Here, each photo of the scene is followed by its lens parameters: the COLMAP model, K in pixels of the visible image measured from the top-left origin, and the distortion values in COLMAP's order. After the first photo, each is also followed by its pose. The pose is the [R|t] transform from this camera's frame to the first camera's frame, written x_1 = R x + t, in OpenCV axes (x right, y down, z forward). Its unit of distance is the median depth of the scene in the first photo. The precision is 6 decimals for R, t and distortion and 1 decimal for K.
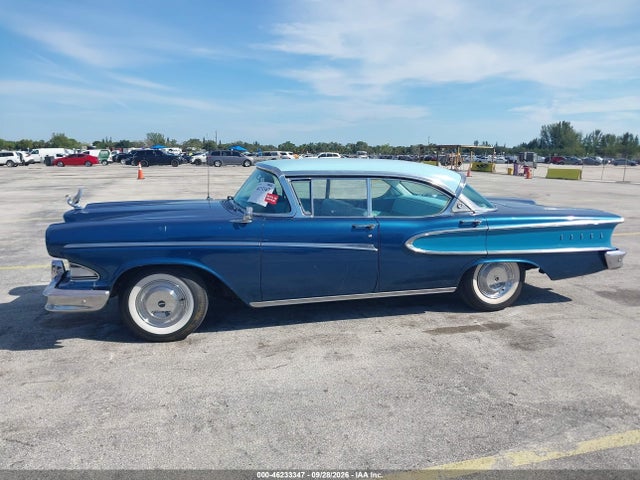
lens RADIAL K [[515.5, 0, 320.0], [0, 515.5, 240.0], [0, 0, 1]] dist [0.003849, -0.049239]
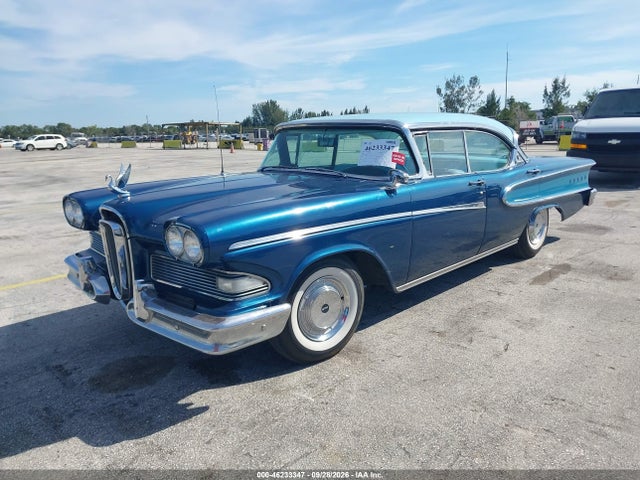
lens RADIAL K [[515.5, 0, 320.0], [0, 515.5, 240.0], [0, 0, 1]] dist [0.003849, -0.049239]
pose [[0.846527, -0.133366, 0.515369, -0.573615], [0.114864, 0.991065, 0.067793, -0.018887], [-0.519805, 0.001808, 0.854283, 0.323882]]
